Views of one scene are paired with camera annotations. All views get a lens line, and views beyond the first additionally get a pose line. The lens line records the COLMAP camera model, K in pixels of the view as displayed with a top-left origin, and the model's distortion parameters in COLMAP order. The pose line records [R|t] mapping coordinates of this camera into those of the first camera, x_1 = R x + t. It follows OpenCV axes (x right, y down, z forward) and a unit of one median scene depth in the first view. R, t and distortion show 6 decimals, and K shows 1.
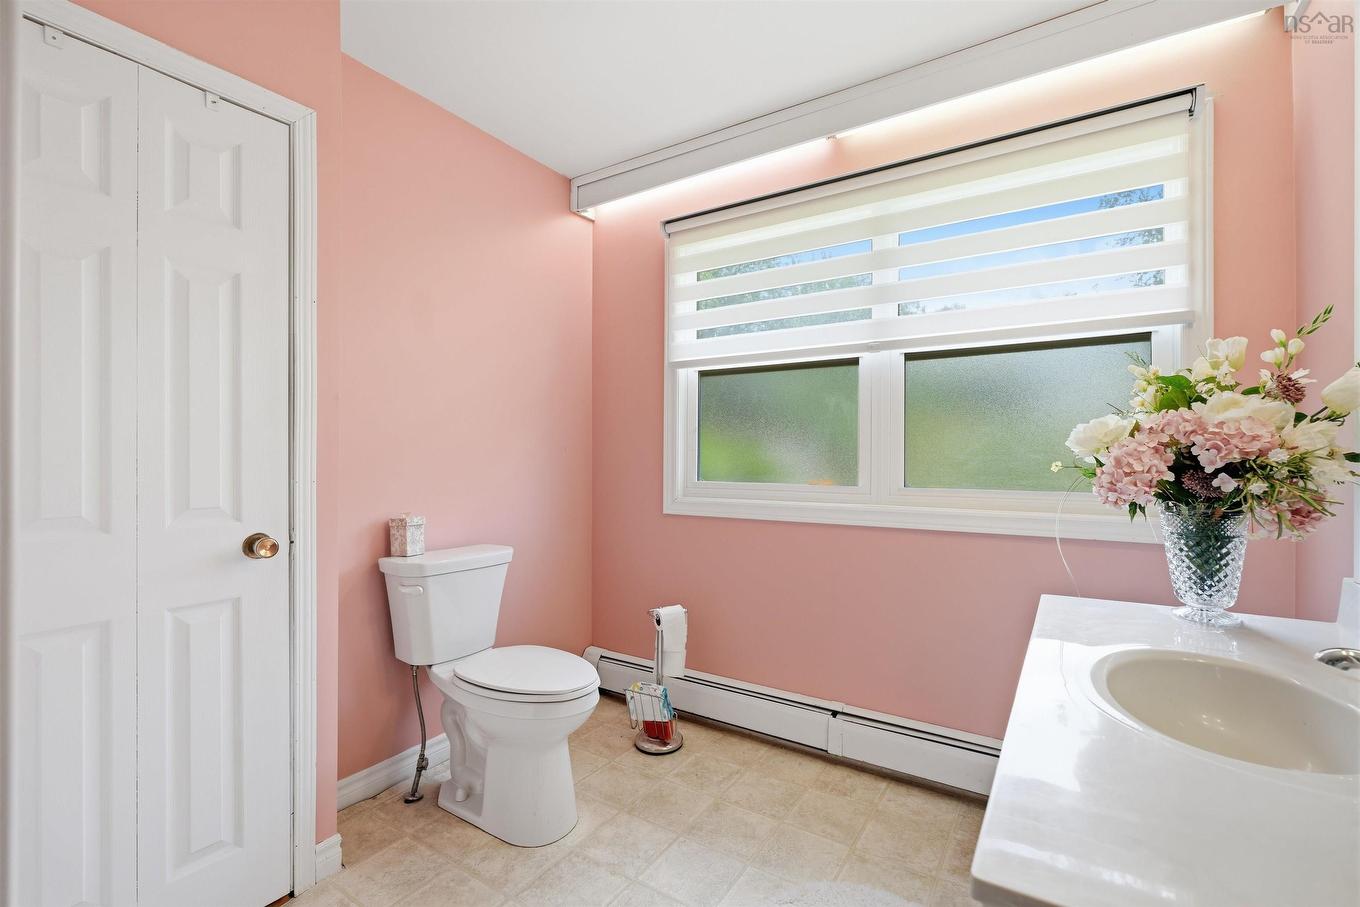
lens RADIAL K [[615.1, 0, 682.6], [0, 615.1, 449.2], [0, 0, 1]] dist [-0.001084, 0.000801]
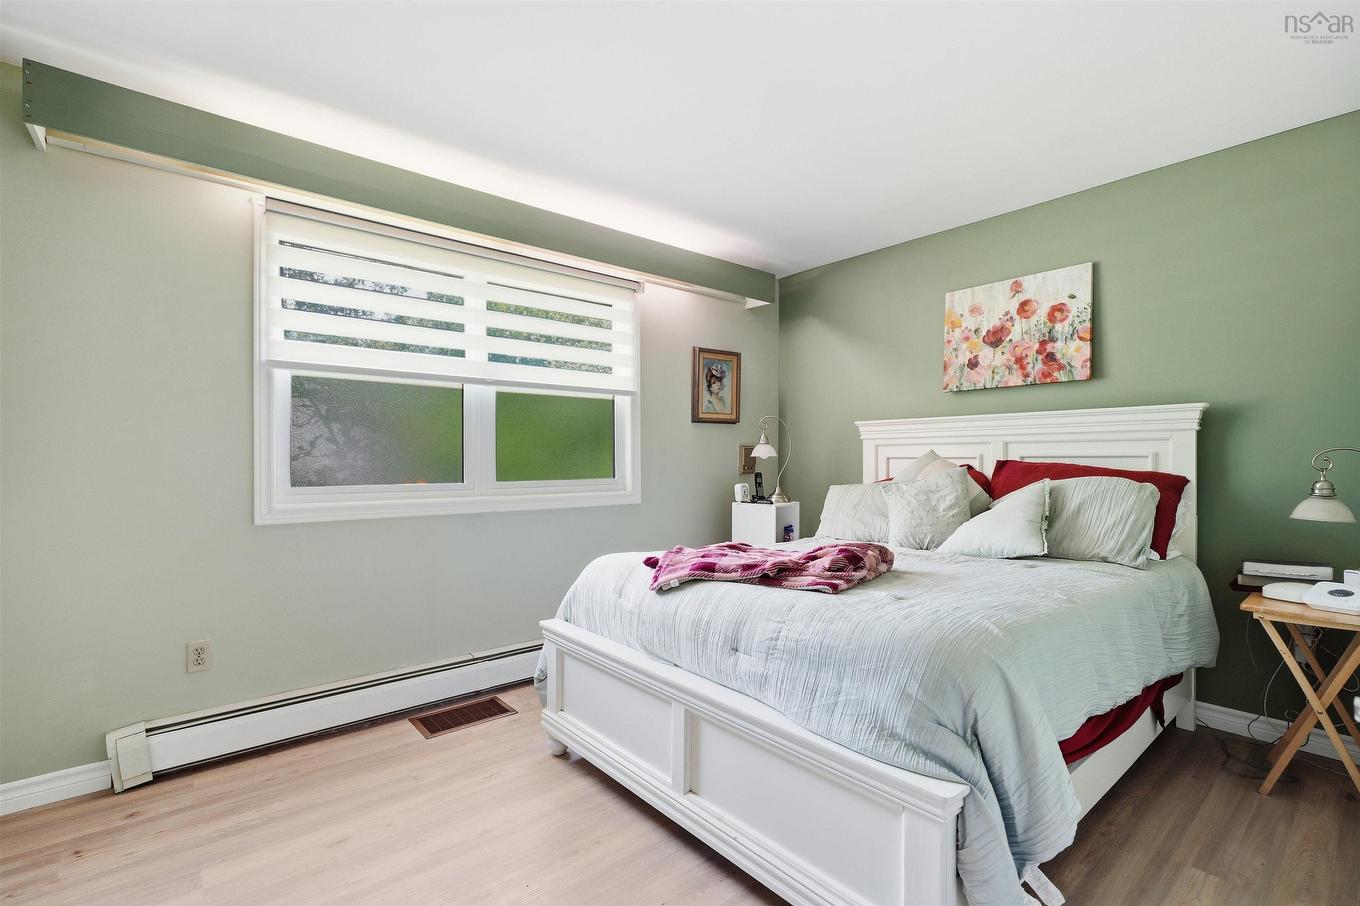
lens RADIAL K [[617.3, 0, 686.1], [0, 617.3, 451.5], [0, 0, 1]] dist [-0.001305, 0.000357]
pose [[0.285715, 0.003773, 0.958307, -1.086958], [-0.004392, 0.999987, -0.002627, -0.007651], [-0.958305, -0.003458, 0.285728, 0.201379]]
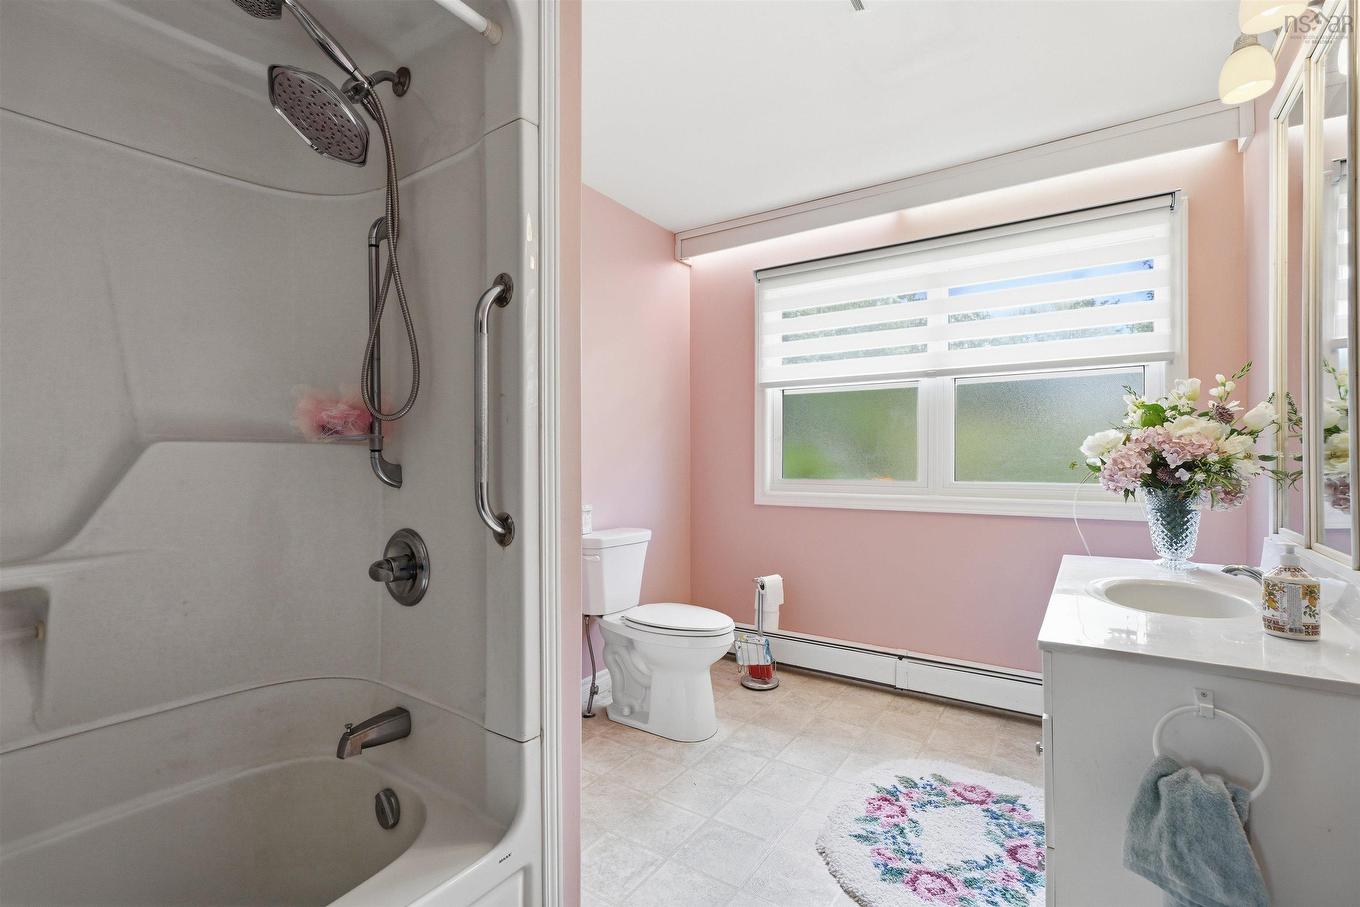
lens RADIAL K [[617.3, 0, 686.1], [0, 617.3, 452.0], [0, 0, 1]] dist [-0.001305, 0.000357]
pose [[0.999918, -0.002448, -0.012533, -0.239877], [0.002464, 0.999996, 0.001201, -0.005167], [0.012530, -0.001232, 0.999921, -0.388127]]
